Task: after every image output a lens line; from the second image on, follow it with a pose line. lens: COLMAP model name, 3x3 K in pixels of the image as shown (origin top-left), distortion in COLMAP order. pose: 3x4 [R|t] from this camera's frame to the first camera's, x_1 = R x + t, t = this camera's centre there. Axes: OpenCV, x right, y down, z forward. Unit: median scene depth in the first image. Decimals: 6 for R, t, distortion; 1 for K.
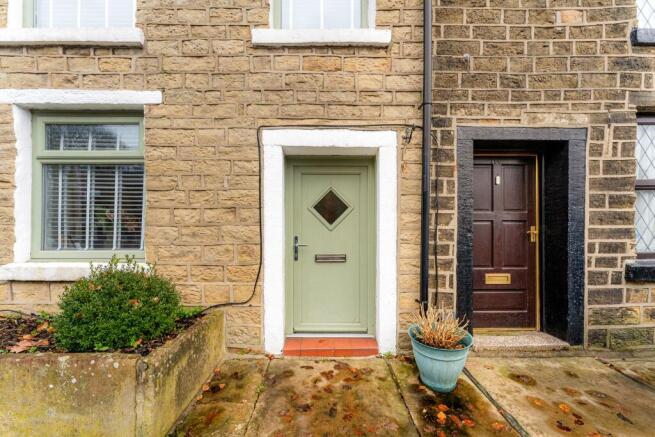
lens RADIAL K [[280.6, 0, 324.0], [0, 280.6, 204.9], [0, 0, 1]] dist [0.002956, -0.000468]
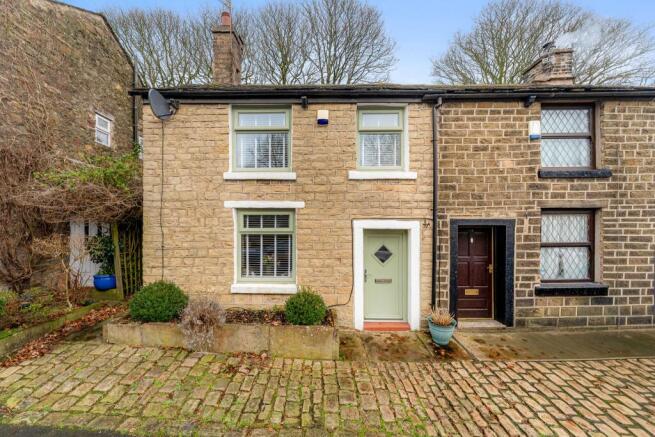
lens RADIAL K [[280.6, 0, 311.4], [0, 280.6, 195.8], [0, 0, 1]] dist [0.002956, -0.000468]
pose [[0.999679, -0.002006, -0.025267, -0.473985], [0.002211, 0.999965, 0.008075, -0.462285], [0.025250, -0.008128, 0.999648, -1.049669]]
